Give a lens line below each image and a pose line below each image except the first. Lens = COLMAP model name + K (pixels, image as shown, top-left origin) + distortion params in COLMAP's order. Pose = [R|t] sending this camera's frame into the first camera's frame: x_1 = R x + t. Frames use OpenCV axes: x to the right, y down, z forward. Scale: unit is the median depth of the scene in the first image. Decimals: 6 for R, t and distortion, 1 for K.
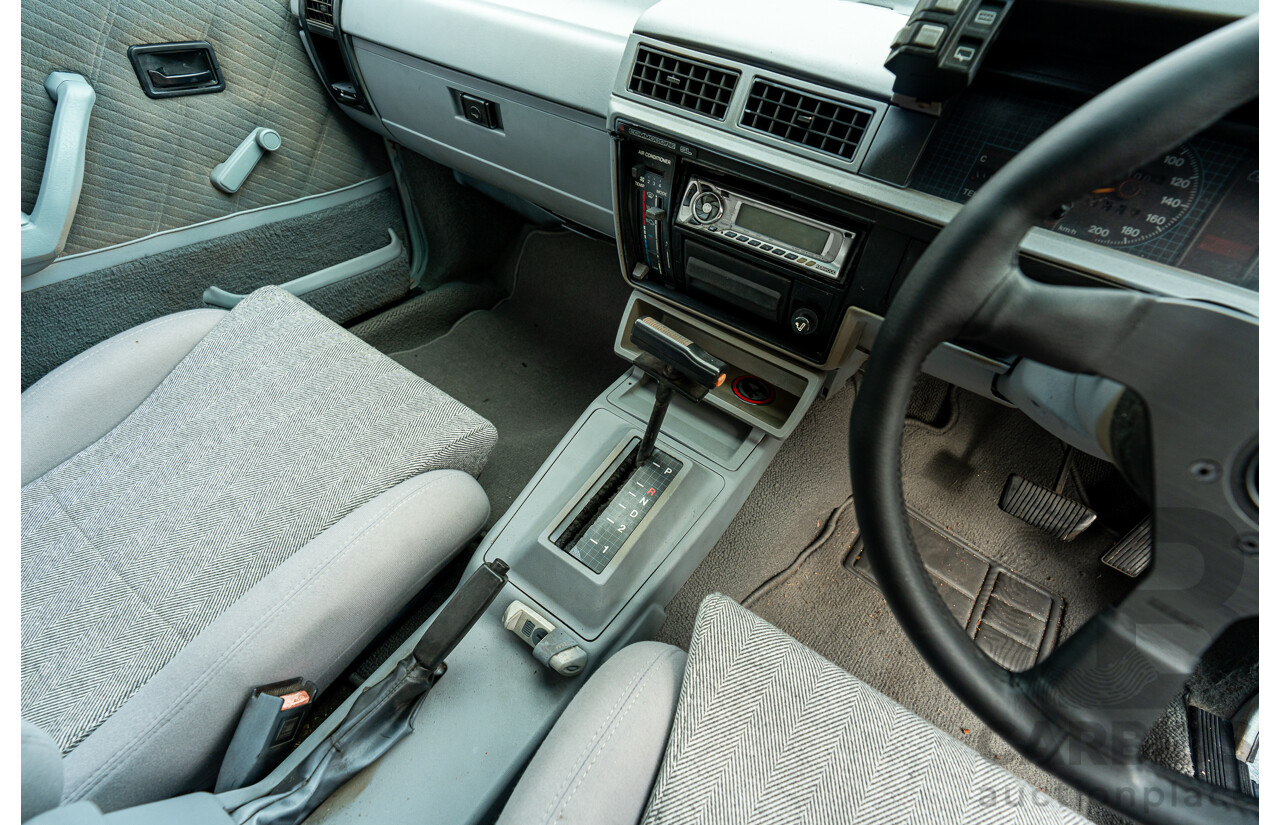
lens RADIAL K [[525.9, 0, 640.0], [0, 525.9, 412.5], [0, 0, 1]] dist [0.015367, 0.000237]
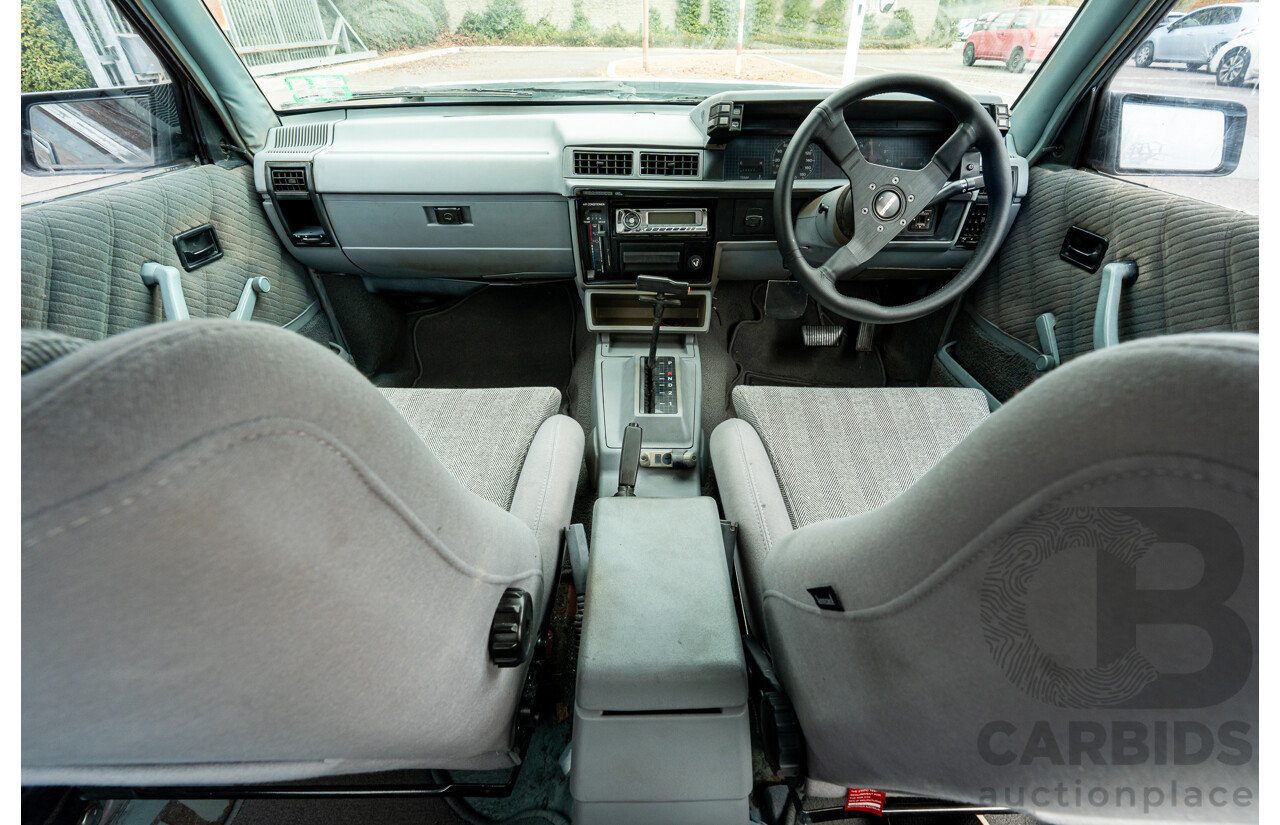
lens RADIAL K [[525.9, 0, 640.0], [0, 525.9, 412.5], [0, 0, 1]] dist [0.015367, 0.000237]
pose [[0.817696, -0.397935, 0.415959, -0.871979], [0.454533, 0.889722, -0.042356, 0.305154], [-0.353233, 0.223701, 0.908396, -0.550156]]
